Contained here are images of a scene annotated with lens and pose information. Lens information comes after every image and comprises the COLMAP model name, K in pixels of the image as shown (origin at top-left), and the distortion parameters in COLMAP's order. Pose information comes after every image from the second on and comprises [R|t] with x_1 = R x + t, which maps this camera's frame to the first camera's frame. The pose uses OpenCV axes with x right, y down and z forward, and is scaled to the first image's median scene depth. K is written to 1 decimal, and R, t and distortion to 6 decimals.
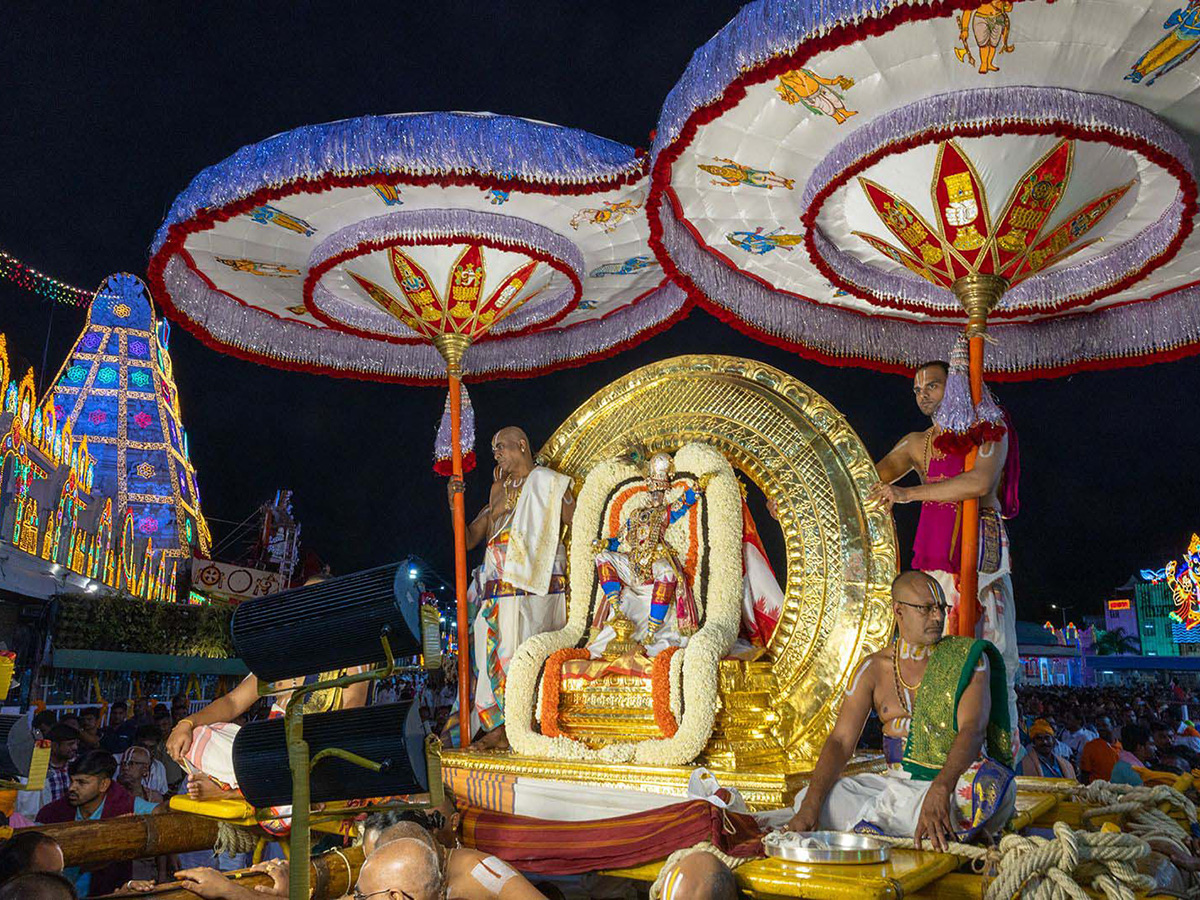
lens RADIAL K [[942.9, 0, 600.0], [0, 942.9, 450.0], [0, 0, 1]] dist [0.036755, -0.000193]
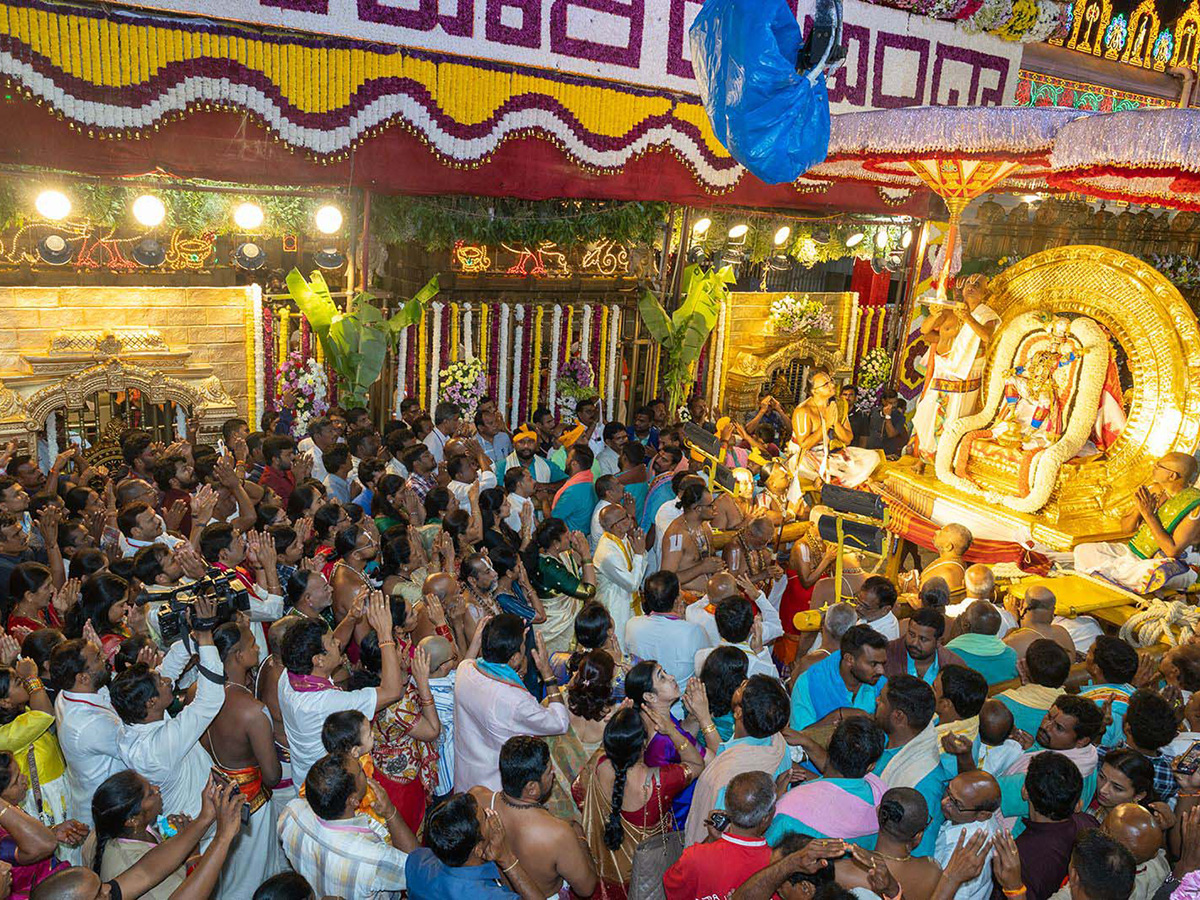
lens RADIAL K [[942.9, 0, 600.0], [0, 942.9, 450.0], [0, 0, 1]] dist [0.036755, -0.000193]
pose [[0.879975, 0.169651, -0.443691, 0.131857], [0.045495, 0.899655, 0.434225, -0.539117], [0.472836, -0.402293, 0.783956, -0.700055]]
